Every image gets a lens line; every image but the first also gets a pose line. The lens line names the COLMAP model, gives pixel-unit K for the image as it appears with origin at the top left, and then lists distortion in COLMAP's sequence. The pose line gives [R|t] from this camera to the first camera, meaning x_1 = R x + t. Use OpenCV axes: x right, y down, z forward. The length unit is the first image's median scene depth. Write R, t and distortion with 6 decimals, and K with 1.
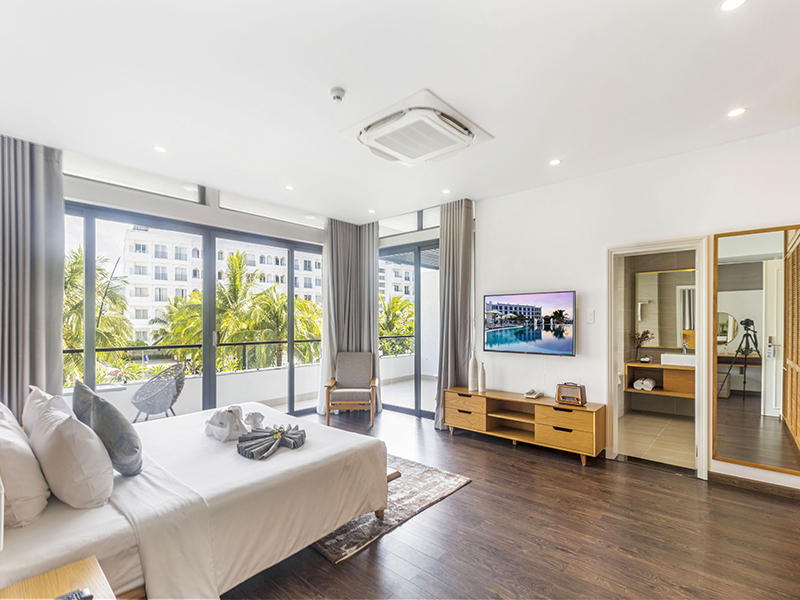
lens RADIAL K [[379.4, 0, 400.0], [0, 379.4, 300.0], [0, 0, 1]] dist [-0.013155, 0.000100]
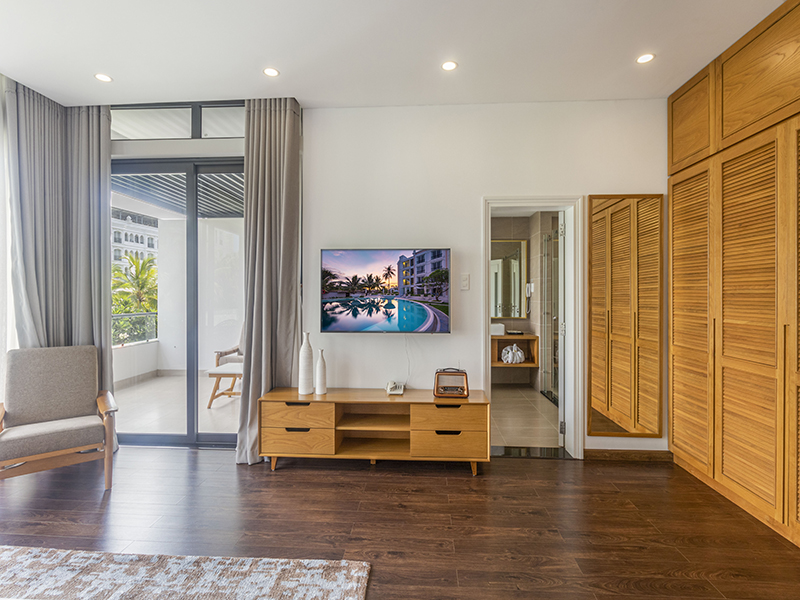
lens RADIAL K [[401.8, 0, 401.6], [0, 401.8, 286.2], [0, 0, 1]] dist [-0.002537, -0.000306]
pose [[0.790525, 0.011547, 0.612321, -0.109720], [-0.033823, 0.999119, 0.024825, 0.034340], [-0.611495, -0.040336, 0.790219, 0.388188]]
